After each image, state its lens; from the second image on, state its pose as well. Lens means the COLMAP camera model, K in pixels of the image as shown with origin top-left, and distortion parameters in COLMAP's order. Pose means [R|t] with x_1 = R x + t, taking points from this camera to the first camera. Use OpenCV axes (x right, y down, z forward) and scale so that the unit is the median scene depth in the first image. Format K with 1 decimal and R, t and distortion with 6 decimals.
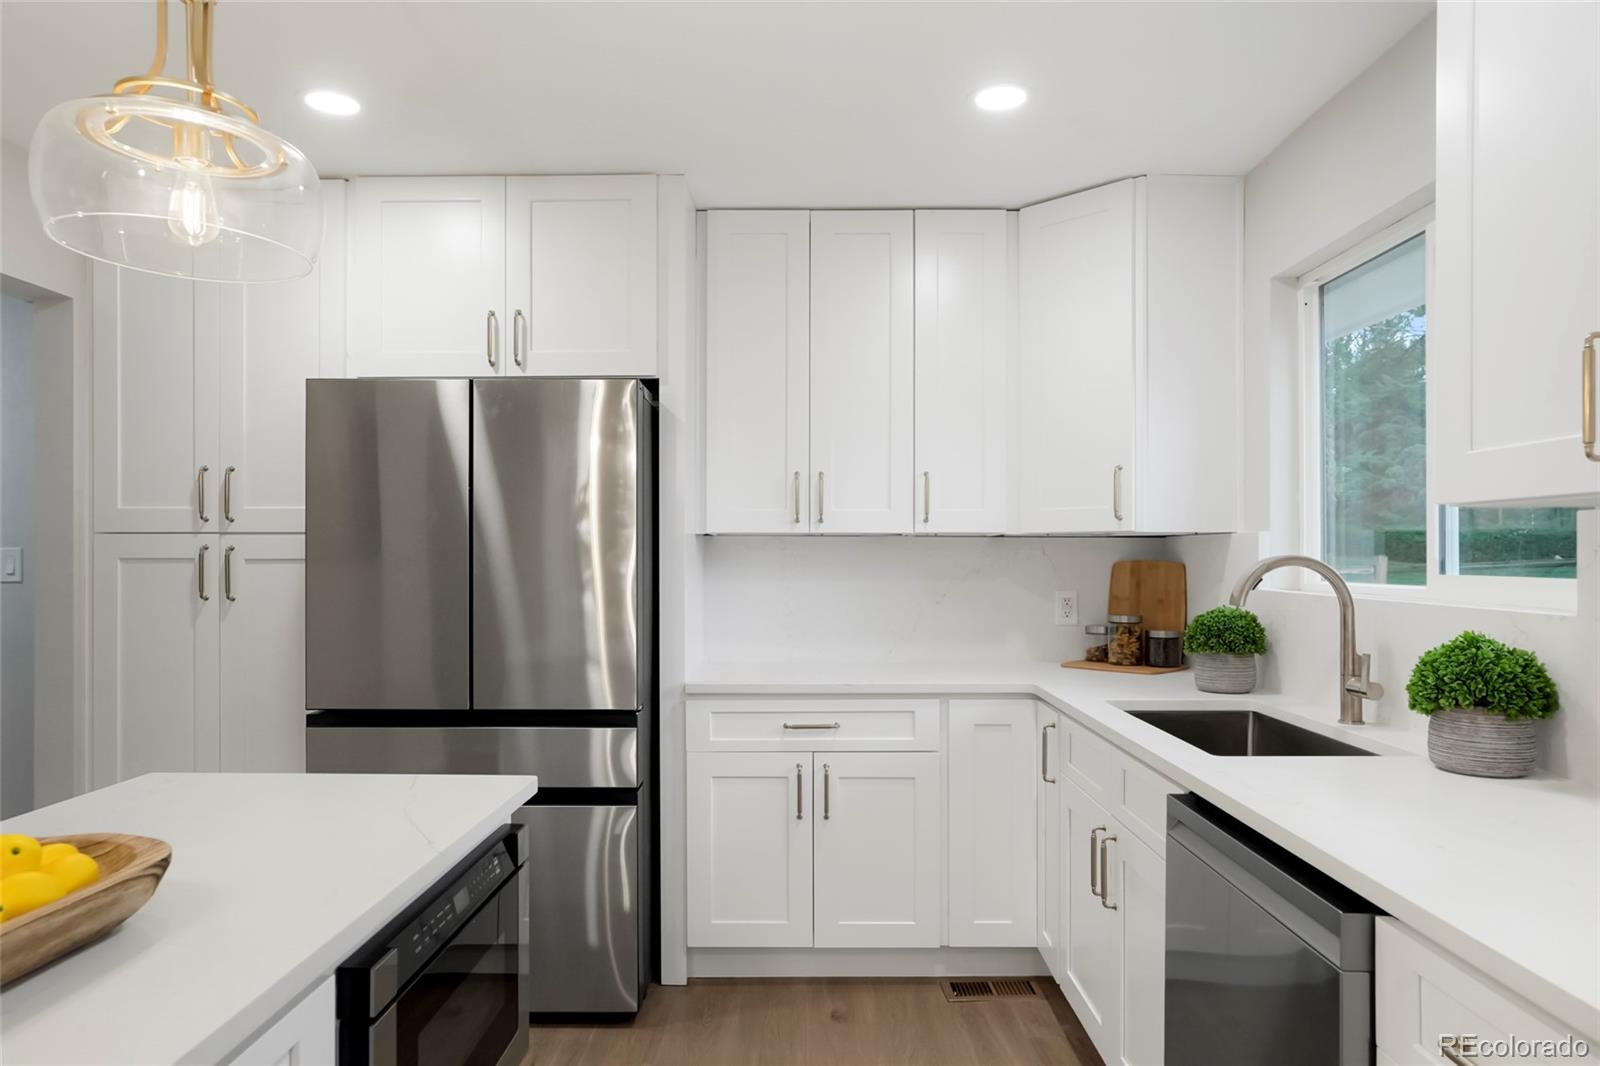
lens RADIAL K [[1012.9, 0, 807.7], [0, 1012.9, 554.4], [0, 0, 1]] dist [-0.002884, -0.000300]
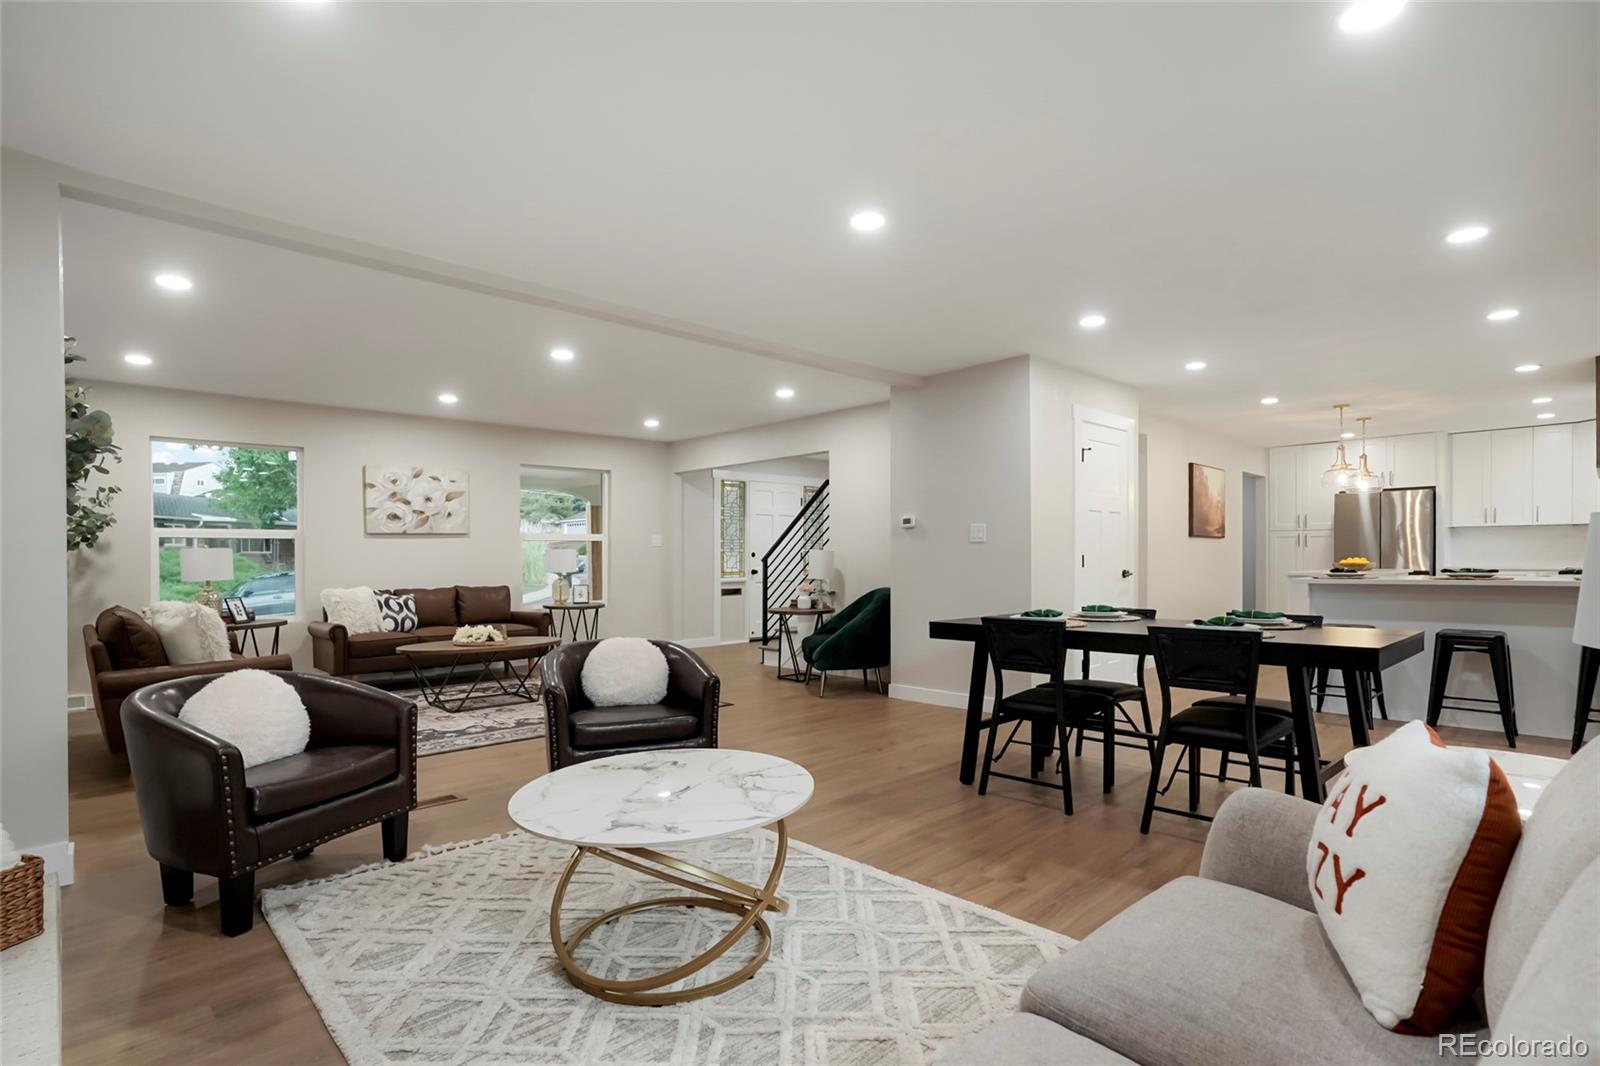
lens RADIAL K [[827.5, 0, 794.5], [0, 827.5, 564.8], [0, 0, 1]] dist [0.003073, 0.000495]
pose [[0.708326, 0.001083, -0.705885, 0.345819], [0.008529, 0.999913, 0.010093, 0.068231], [0.705834, -0.013169, 0.708255, -2.896877]]
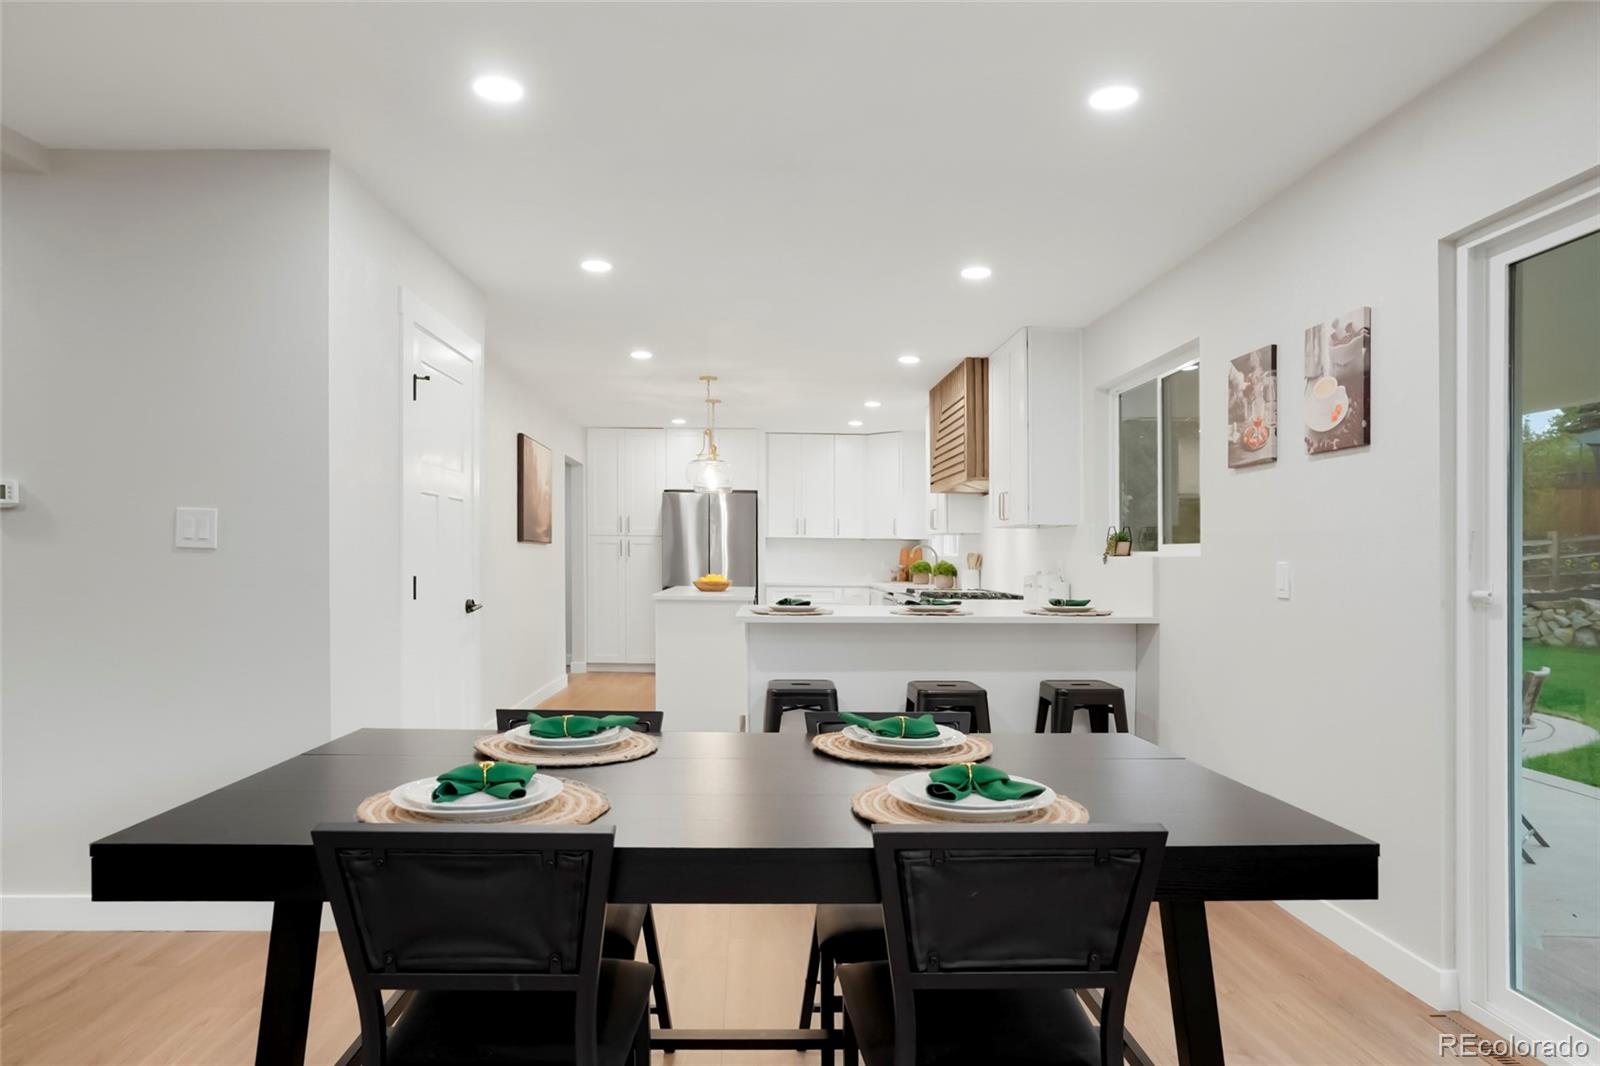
lens RADIAL K [[983.4, 0, 795.3], [0, 983.4, 576.7], [0, 0, 1]] dist [0.002175, 0.001788]
pose [[0.999093, 0.010109, 0.041372, -0.153709], [-0.011005, 0.999708, 0.021505, 0.037529], [-0.041143, -0.021941, 0.998912, -2.242978]]
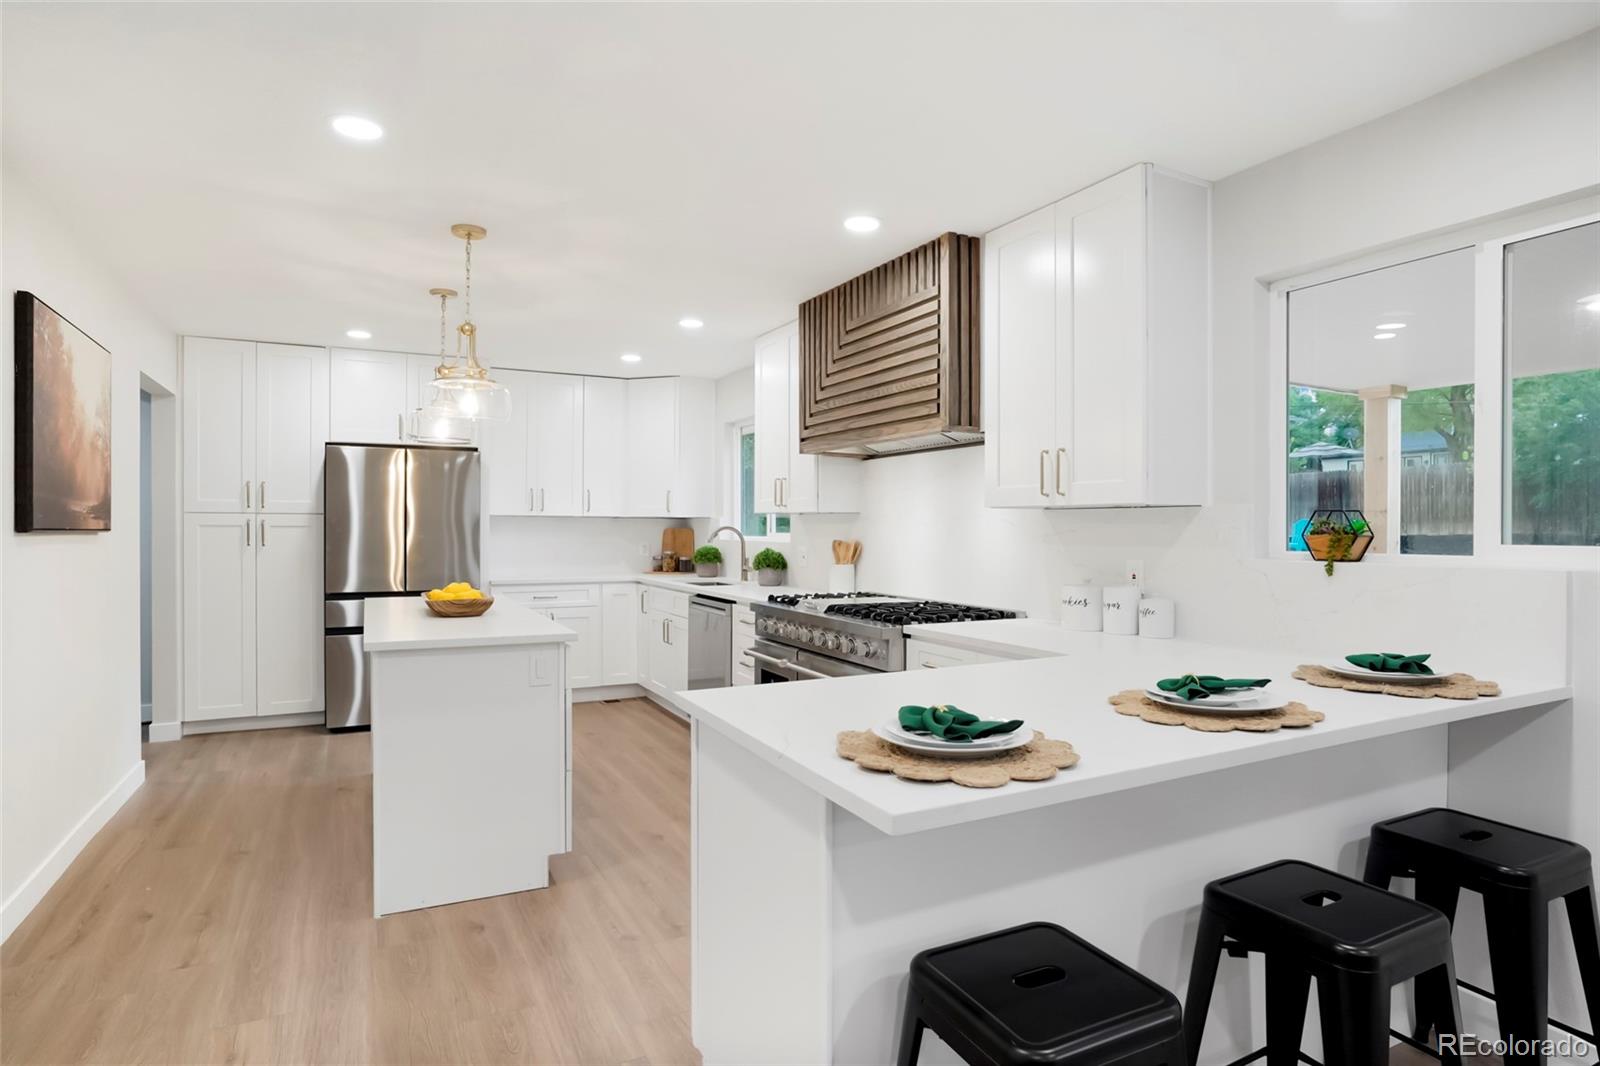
lens RADIAL K [[849.5, 0, 798.1], [0, 849.5, 524.0], [0, 0, 1]] dist [-0.003310, 0.000892]
pose [[0.886562, 0.006346, 0.462567, -0.398053], [-0.005547, 0.999980, -0.003086, 0.000139], [-0.462577, 0.000170, 0.886579, -1.057649]]
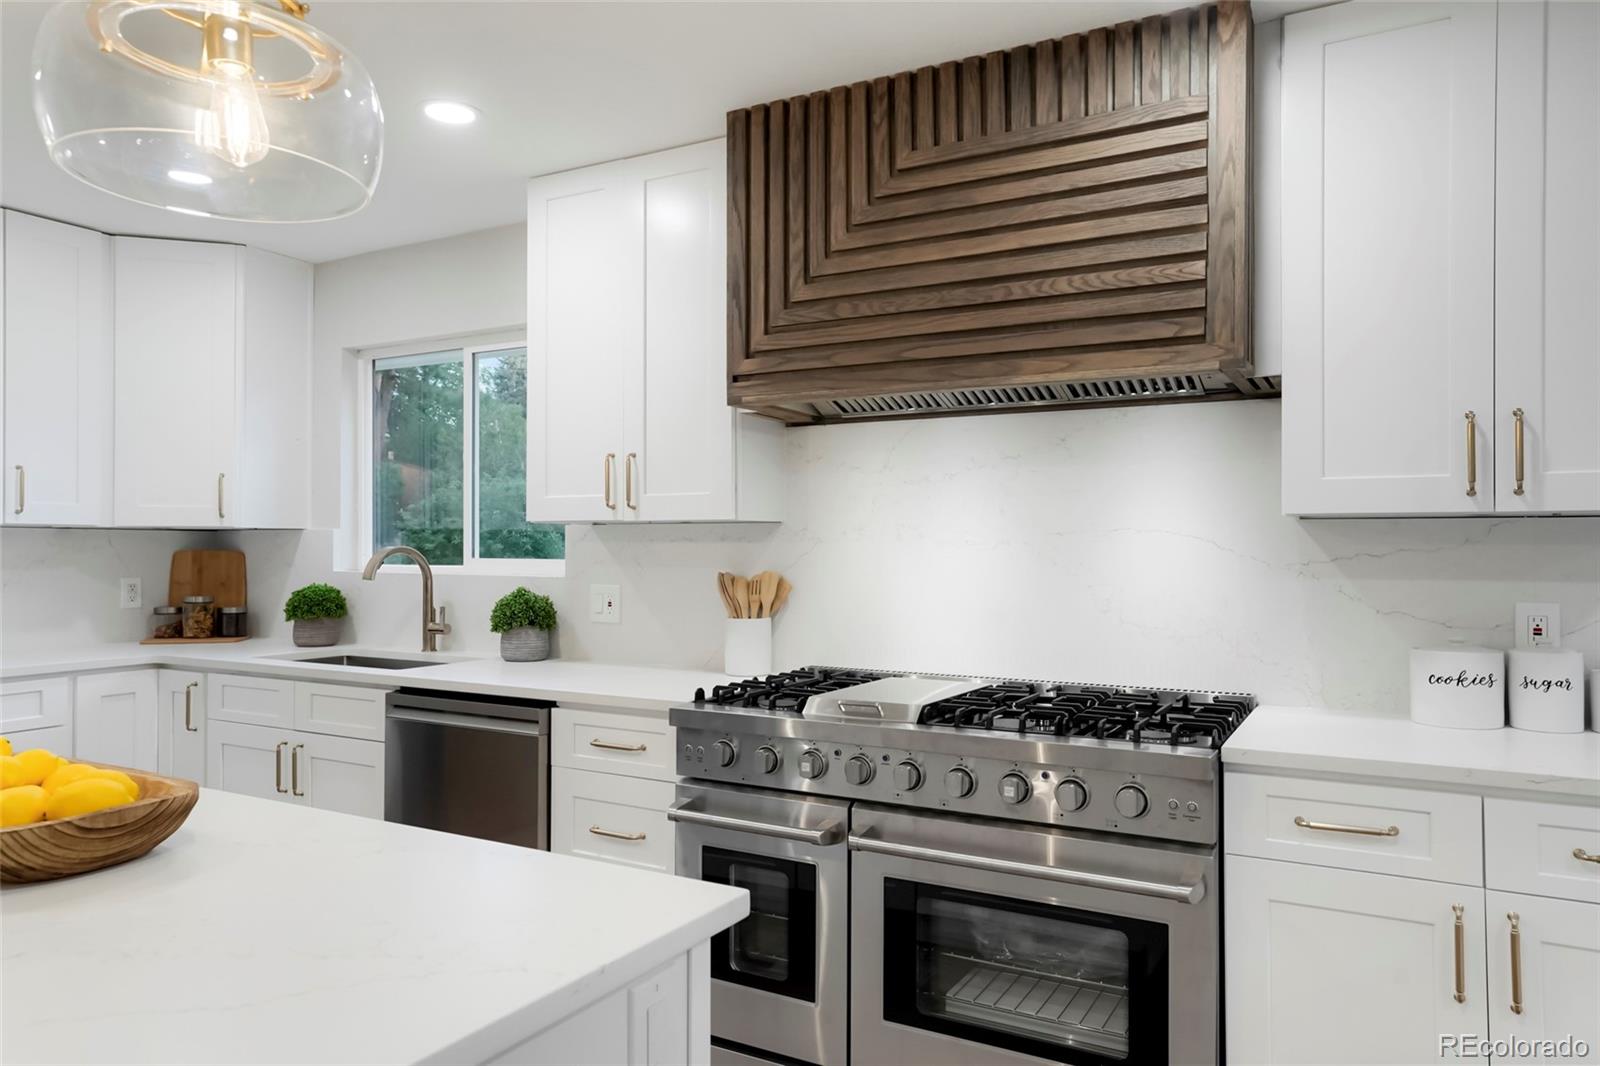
lens RADIAL K [[1064.1, 0, 802.0], [0, 1064.1, 531.5], [0, 0, 1]] dist [0.006161, 0.003888]
pose [[0.481359, 0.013492, 0.876420, -0.507042], [-0.003784, 0.999904, -0.013314, -0.002265], [-0.876515, 0.003092, 0.481364, -0.255930]]
